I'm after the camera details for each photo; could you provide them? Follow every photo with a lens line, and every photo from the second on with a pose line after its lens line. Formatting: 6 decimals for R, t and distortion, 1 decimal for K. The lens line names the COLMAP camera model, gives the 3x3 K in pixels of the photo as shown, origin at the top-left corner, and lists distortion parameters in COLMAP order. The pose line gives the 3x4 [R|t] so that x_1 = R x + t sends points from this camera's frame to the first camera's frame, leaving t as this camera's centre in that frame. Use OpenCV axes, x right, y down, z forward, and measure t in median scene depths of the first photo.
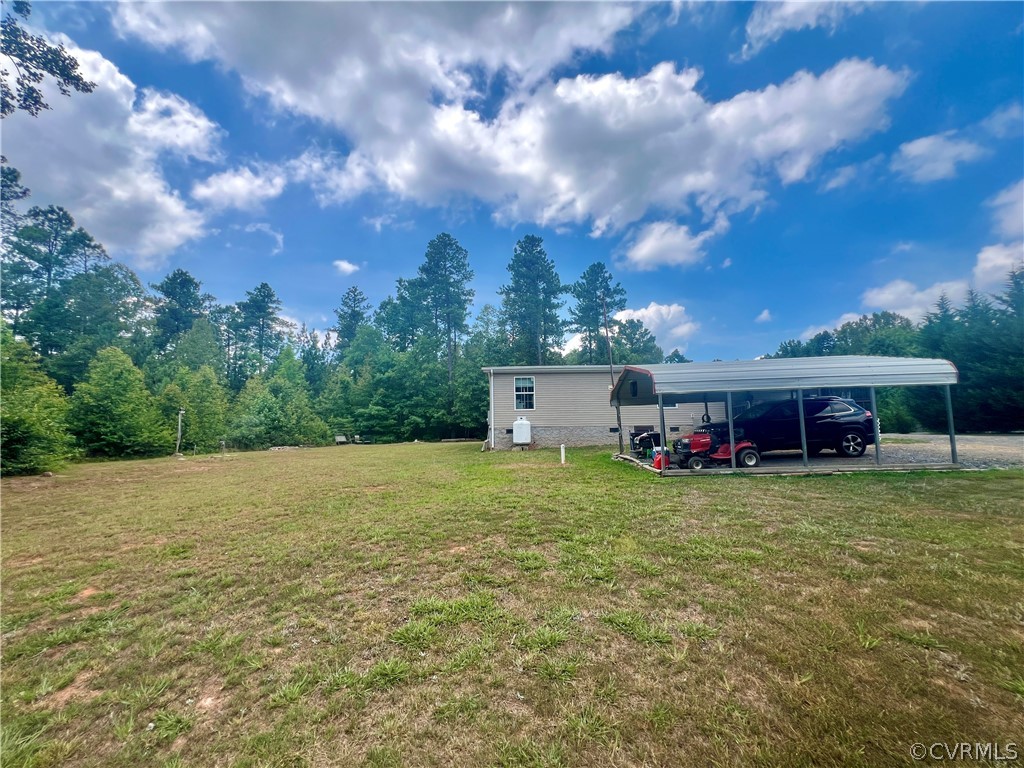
lens RADIAL K [[408.4, 0, 512.8], [0, 408.4, 384.0], [0, 0, 1]] dist [-0.002245, 0.000454]
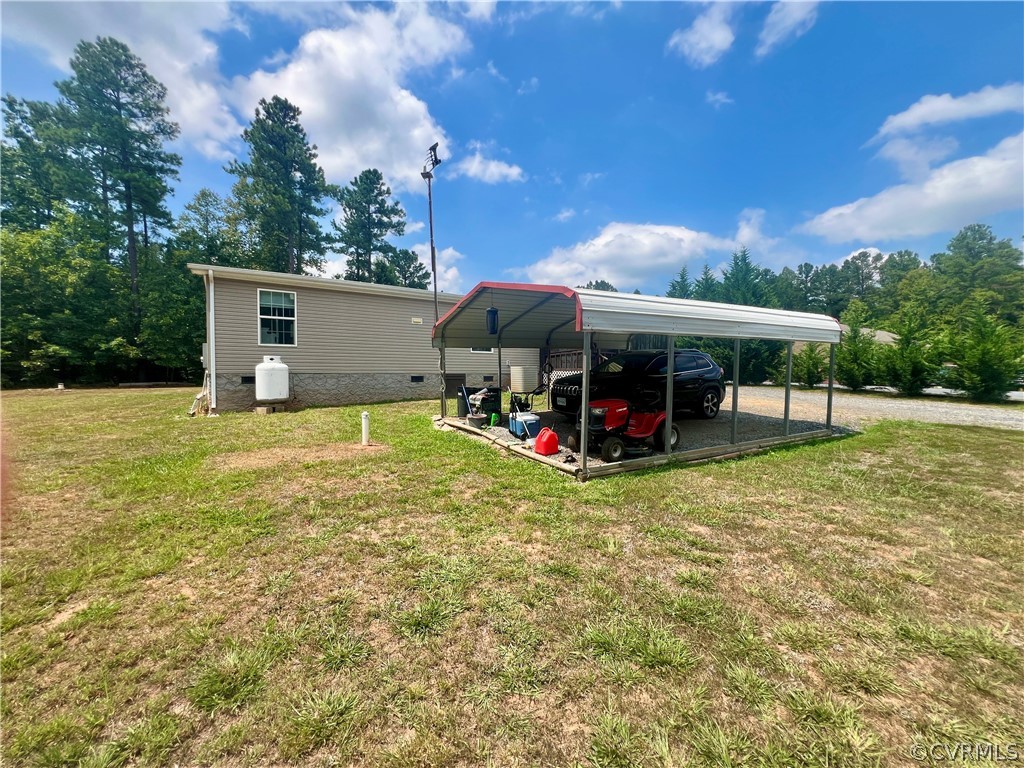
lens RADIAL K [[413.3, 0, 511.4], [0, 413.3, 379.4], [0, 0, 1]] dist [-0.013127, 0.007981]
pose [[0.840270, 0.008257, 0.542105, -0.004535], [-0.080736, 0.990641, 0.110053, 0.007756], [-0.536123, -0.136242, 0.833073, 0.127007]]
